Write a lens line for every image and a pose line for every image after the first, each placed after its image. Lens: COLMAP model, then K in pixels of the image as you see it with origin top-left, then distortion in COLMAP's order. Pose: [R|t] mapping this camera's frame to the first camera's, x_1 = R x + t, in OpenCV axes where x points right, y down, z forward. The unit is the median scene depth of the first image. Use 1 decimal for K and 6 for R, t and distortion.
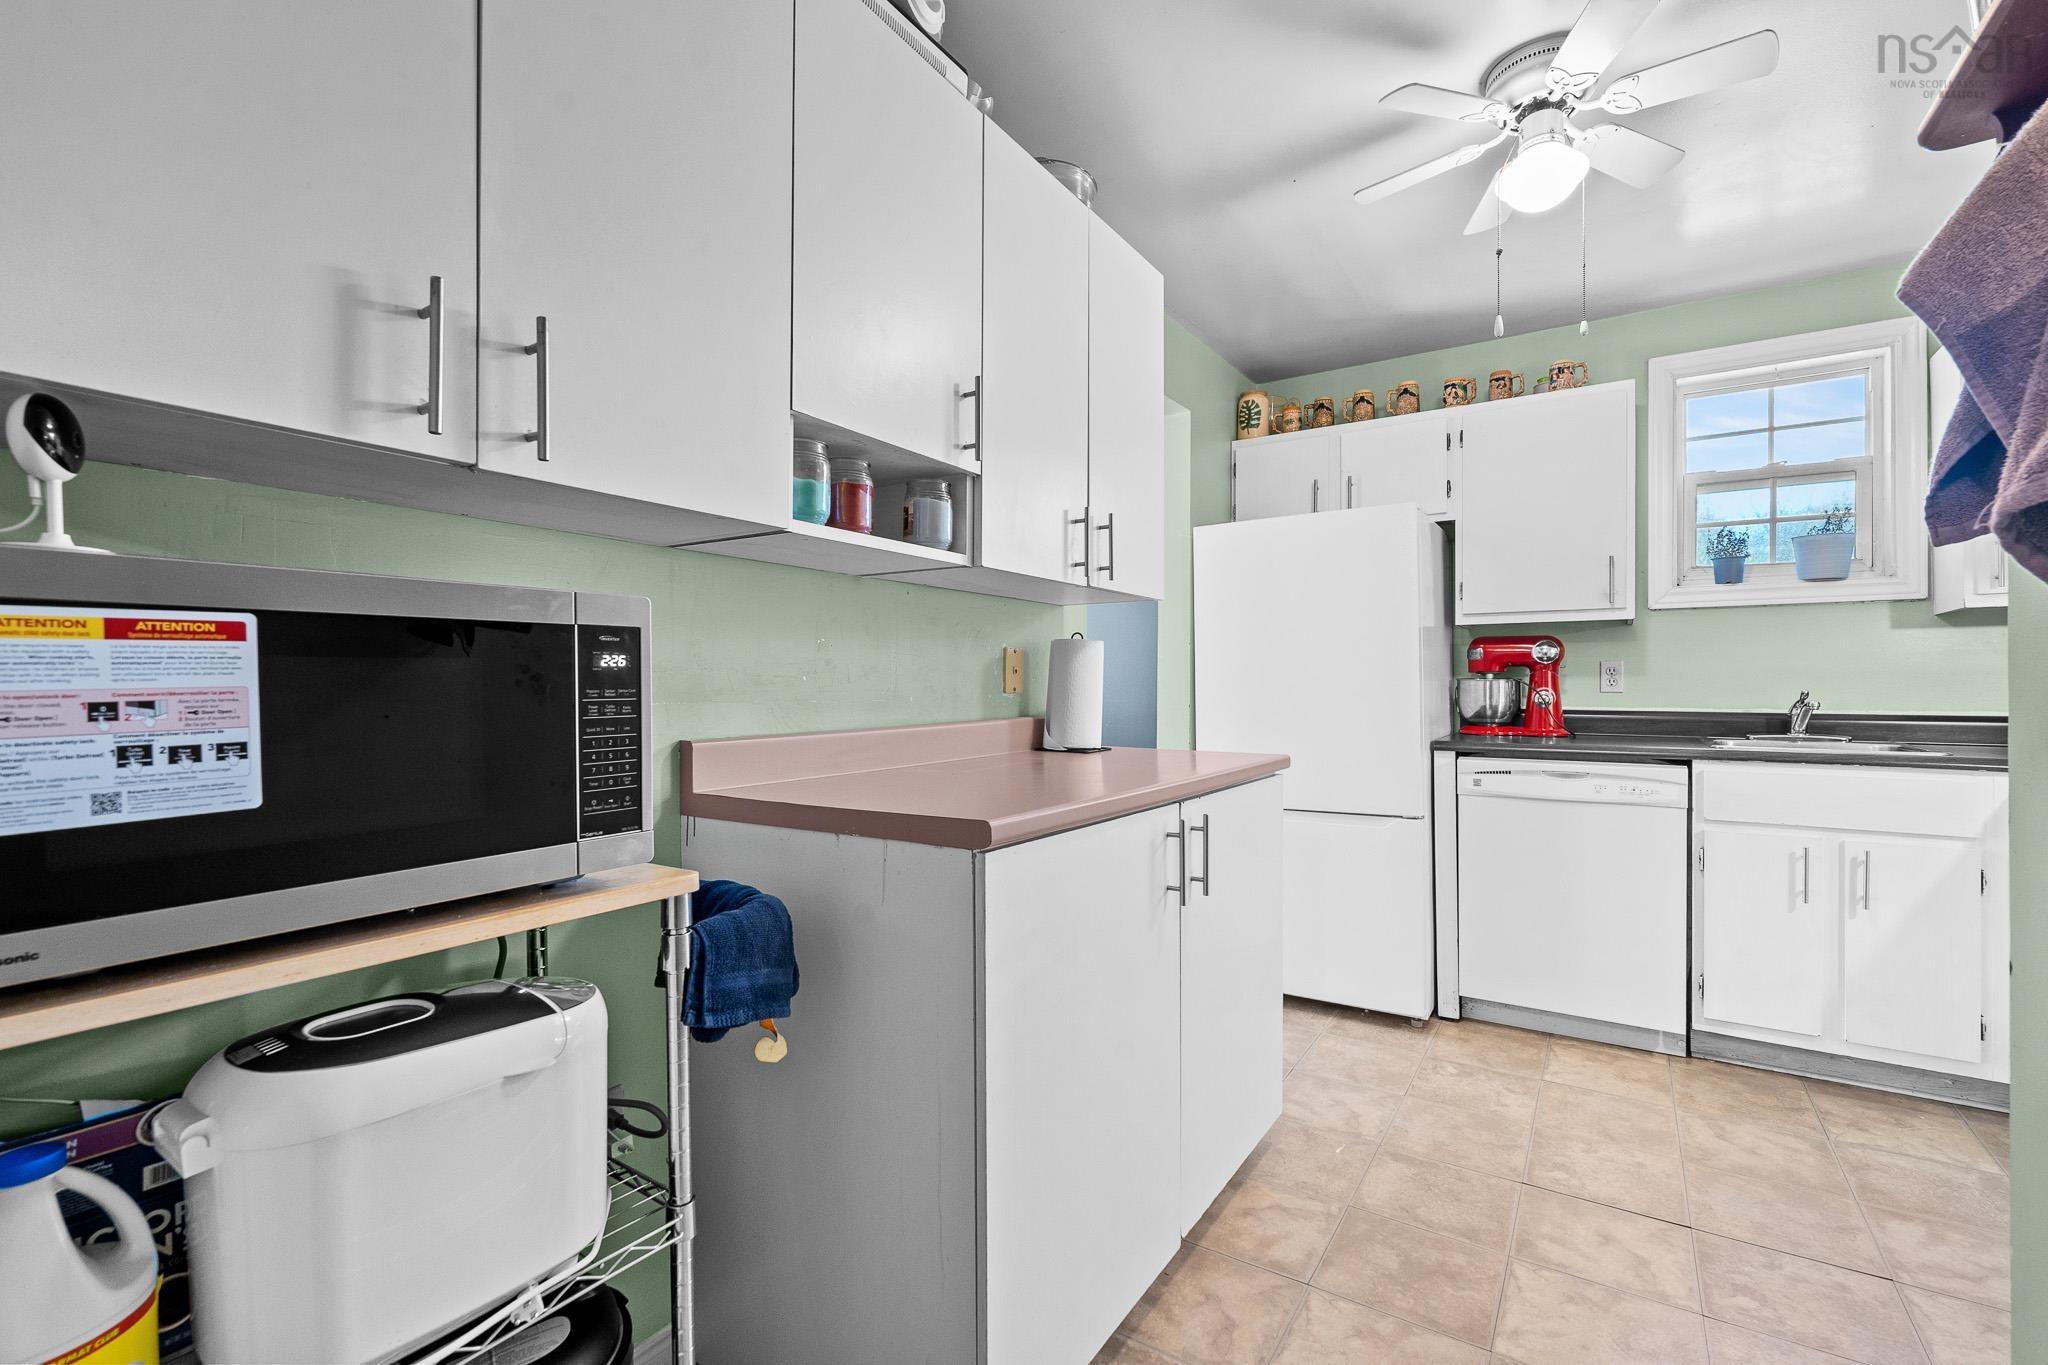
lens RADIAL K [[895.2, 0, 1021.8], [0, 895.2, 678.5], [0, 0, 1]] dist [-0.001347, -0.000081]
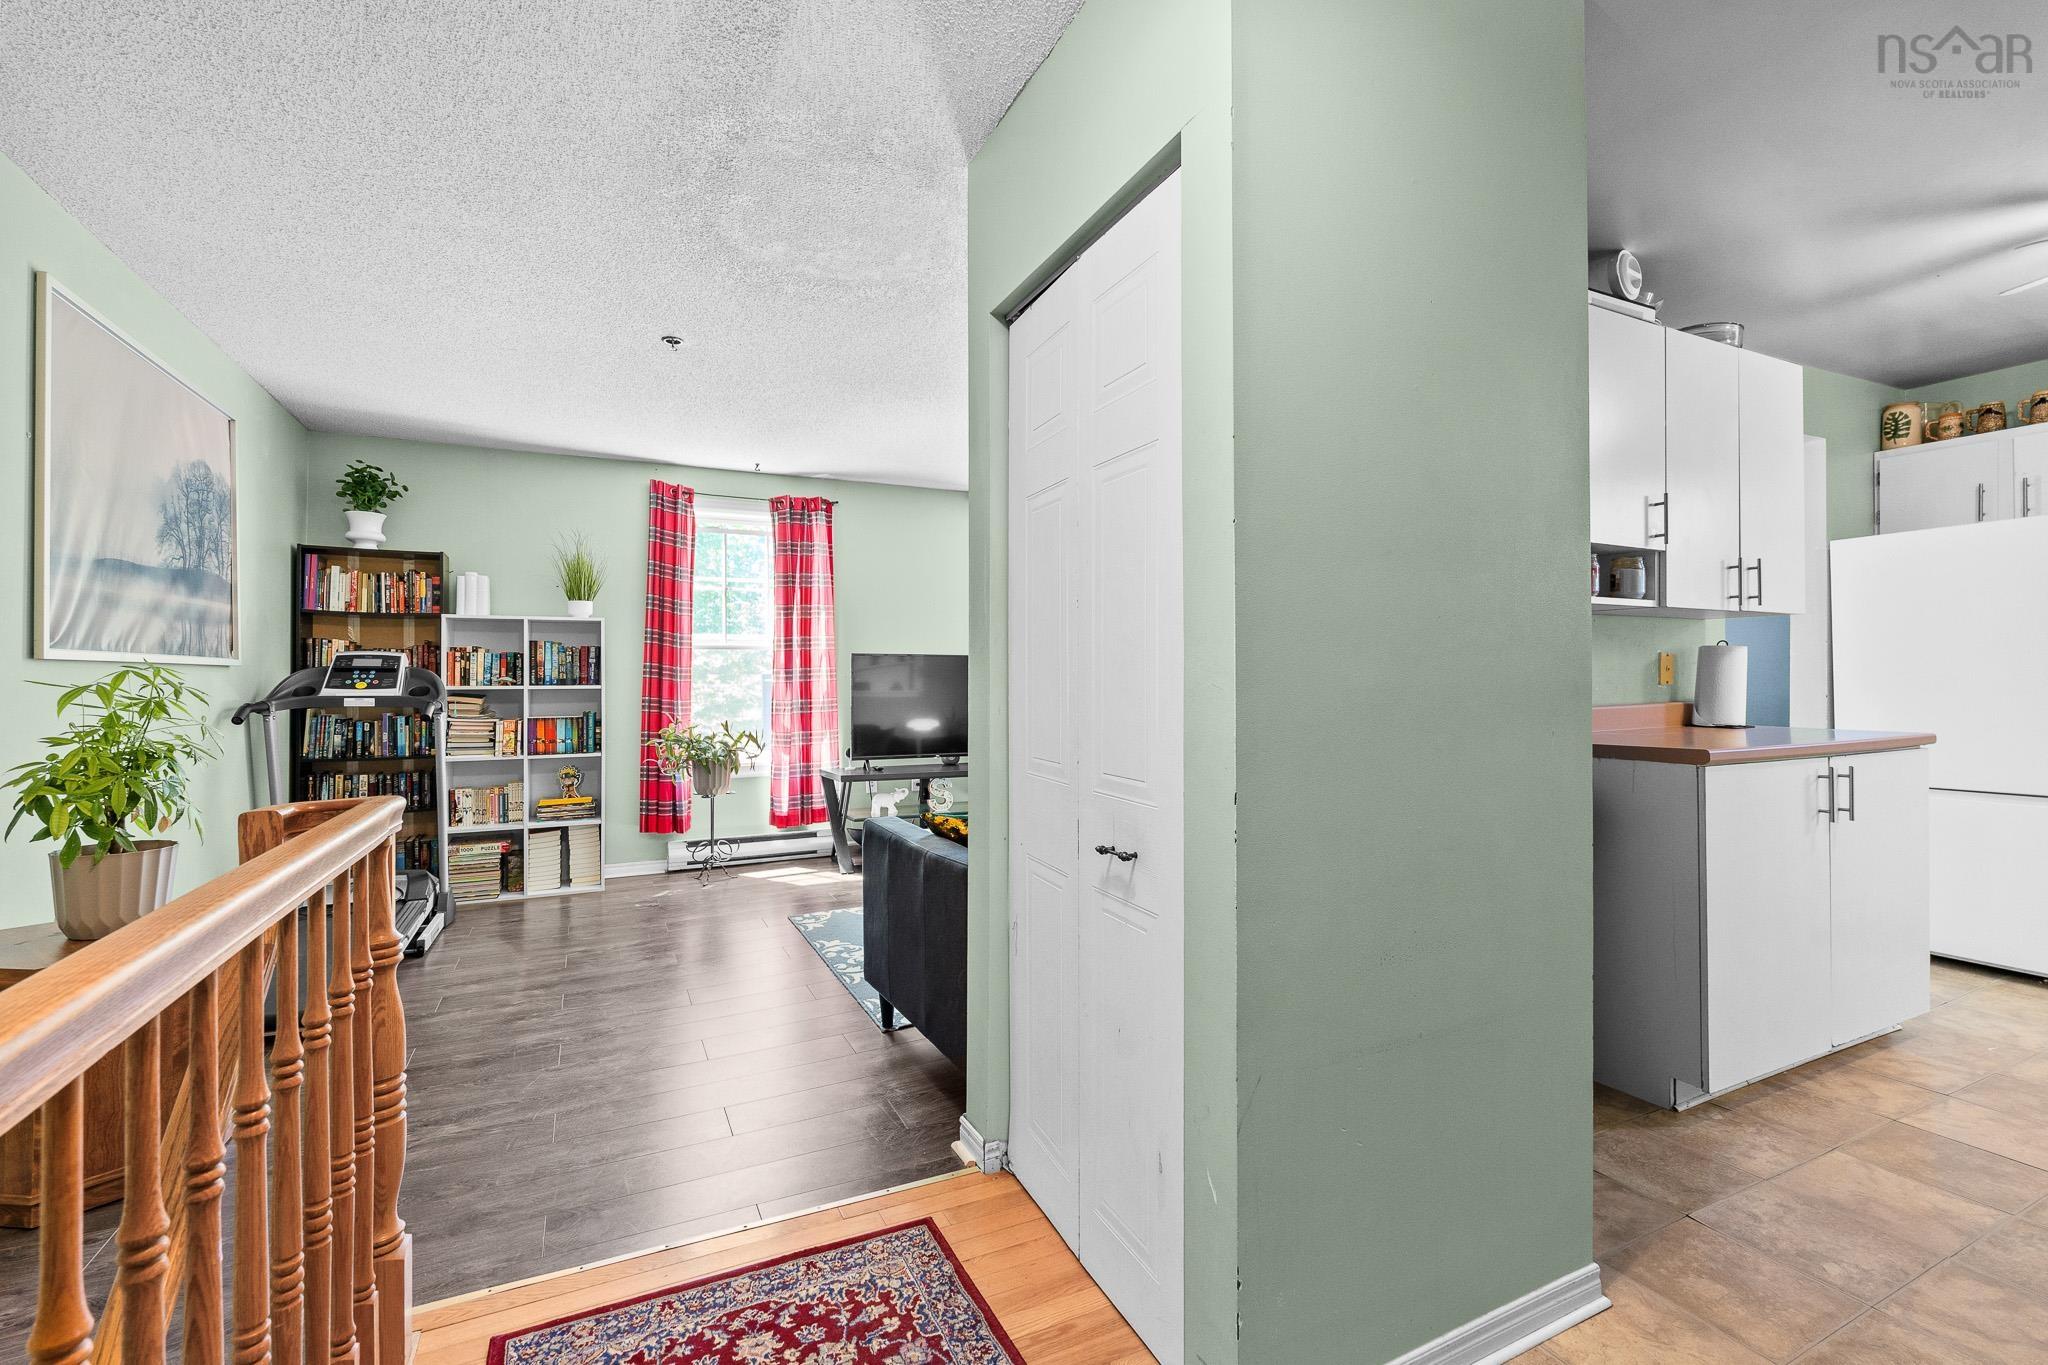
lens RADIAL K [[895.2, 0, 1021.8], [0, 895.2, 678.5], [0, 0, 1]] dist [-0.001347, -0.000081]
pose [[0.860811, -0.006913, -0.508878, -0.138006], [0.011458, 0.999918, 0.005799, -0.011352], [0.508796, -0.010823, 0.860819, -0.602714]]
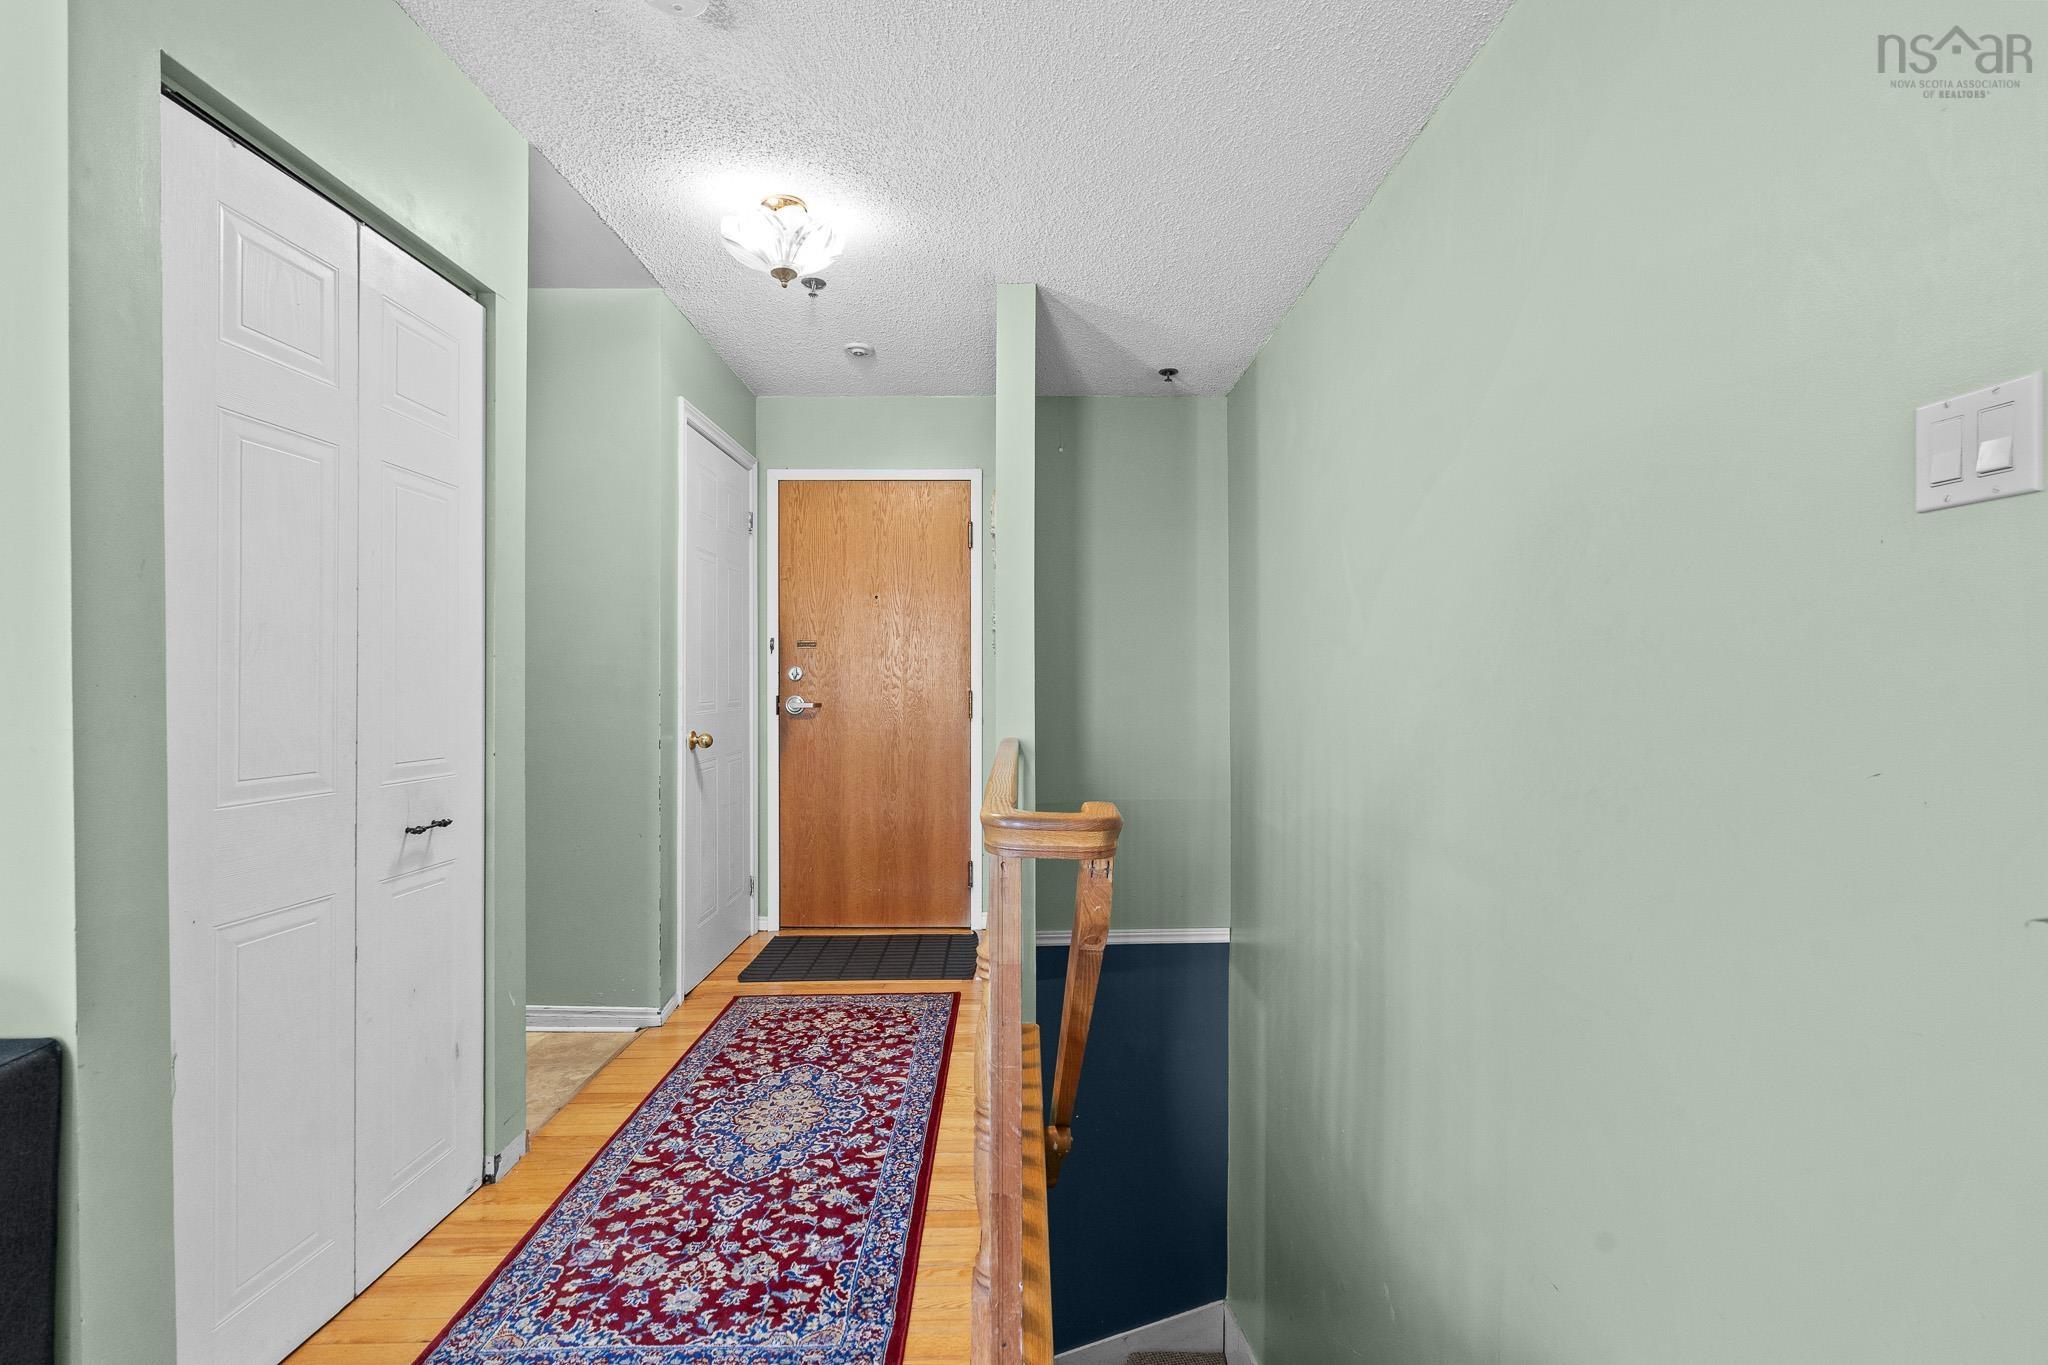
lens RADIAL K [[895.2, 0, 1021.8], [0, 895.2, 678.5], [0, 0, 1]] dist [-0.001347, -0.000081]
pose [[-0.557578, -0.002850, 0.830119, -1.170355], [-0.010896, 0.999933, -0.003885, -0.005352], [-0.830053, -0.011211, -0.557572, -0.068042]]
